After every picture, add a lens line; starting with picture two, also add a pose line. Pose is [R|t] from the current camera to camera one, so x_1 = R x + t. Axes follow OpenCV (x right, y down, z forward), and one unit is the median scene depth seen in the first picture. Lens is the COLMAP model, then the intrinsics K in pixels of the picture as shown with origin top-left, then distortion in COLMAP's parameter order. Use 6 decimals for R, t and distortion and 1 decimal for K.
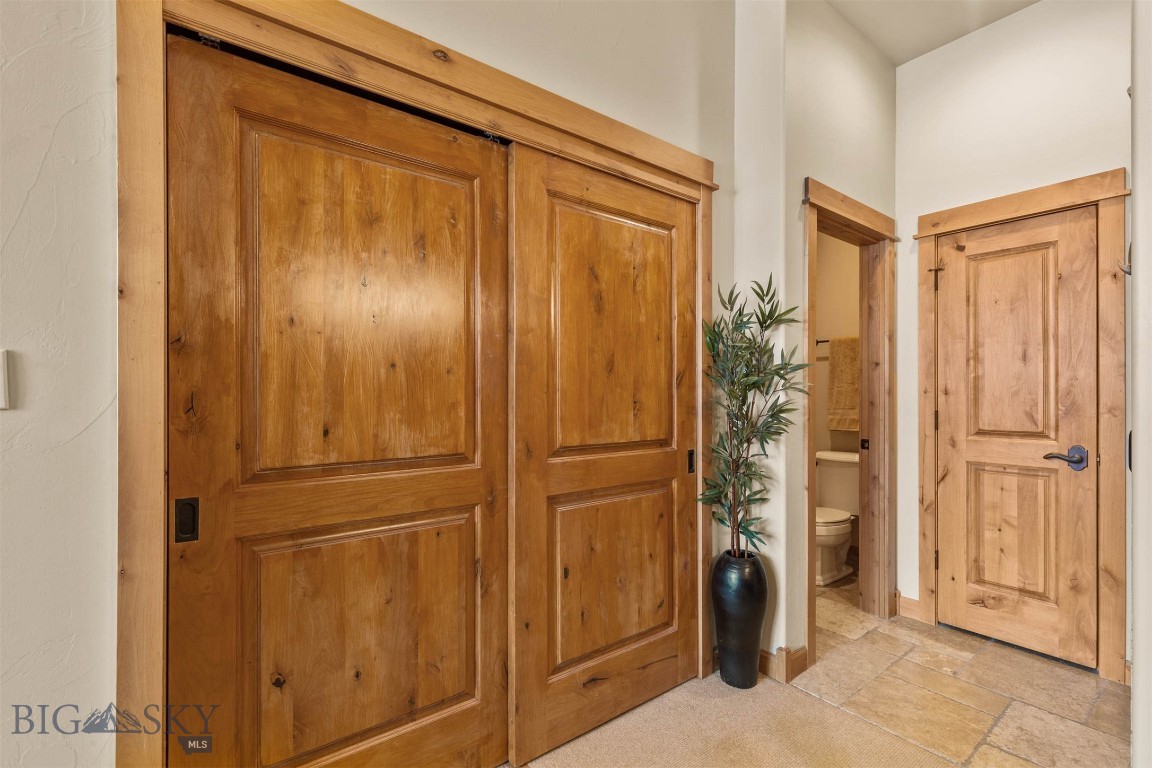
lens RADIAL K [[518.9, 0, 572.6], [0, 518.9, 391.3], [0, 0, 1]] dist [0.006313, -0.002029]
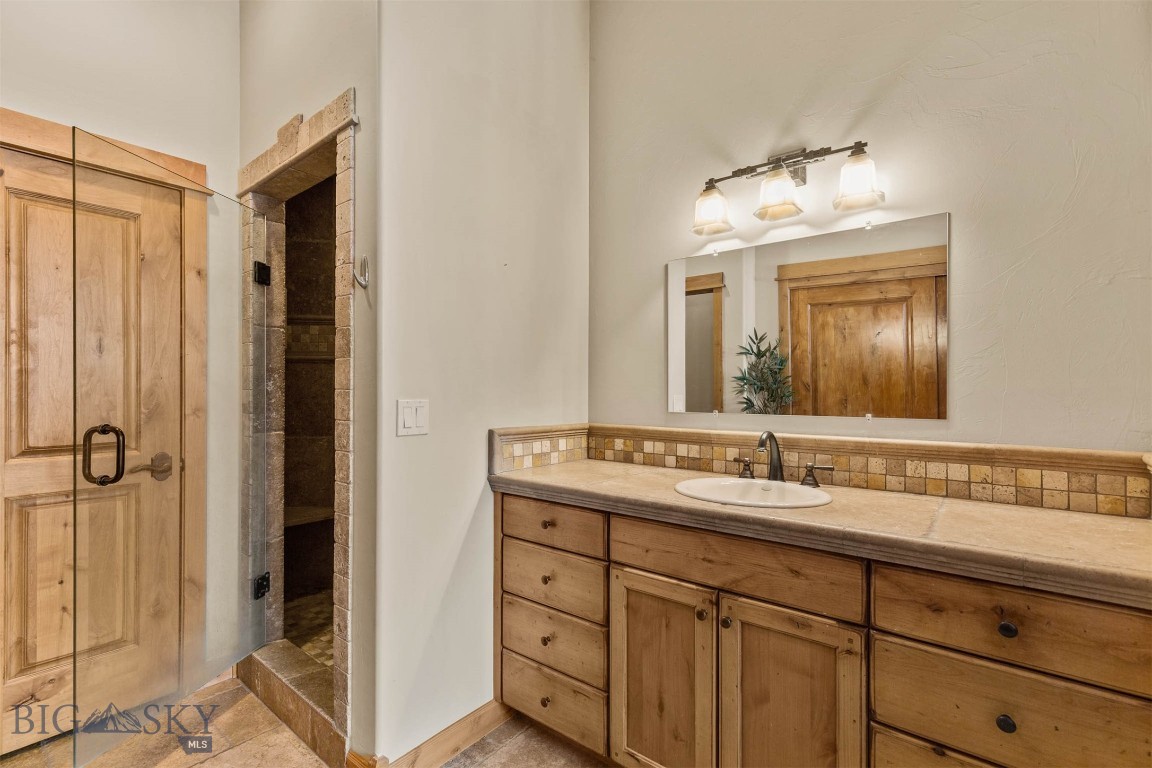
lens RADIAL K [[518.9, 0, 605.1], [0, 518.9, 389.4], [0, 0, 1]] dist [0.006313, -0.002029]
pose [[-0.261826, -0.001827, 0.965113, -0.085582], [-0.005184, 0.999986, 0.000486, -0.008067], [-0.965101, -0.004876, -0.261832, 0.479082]]
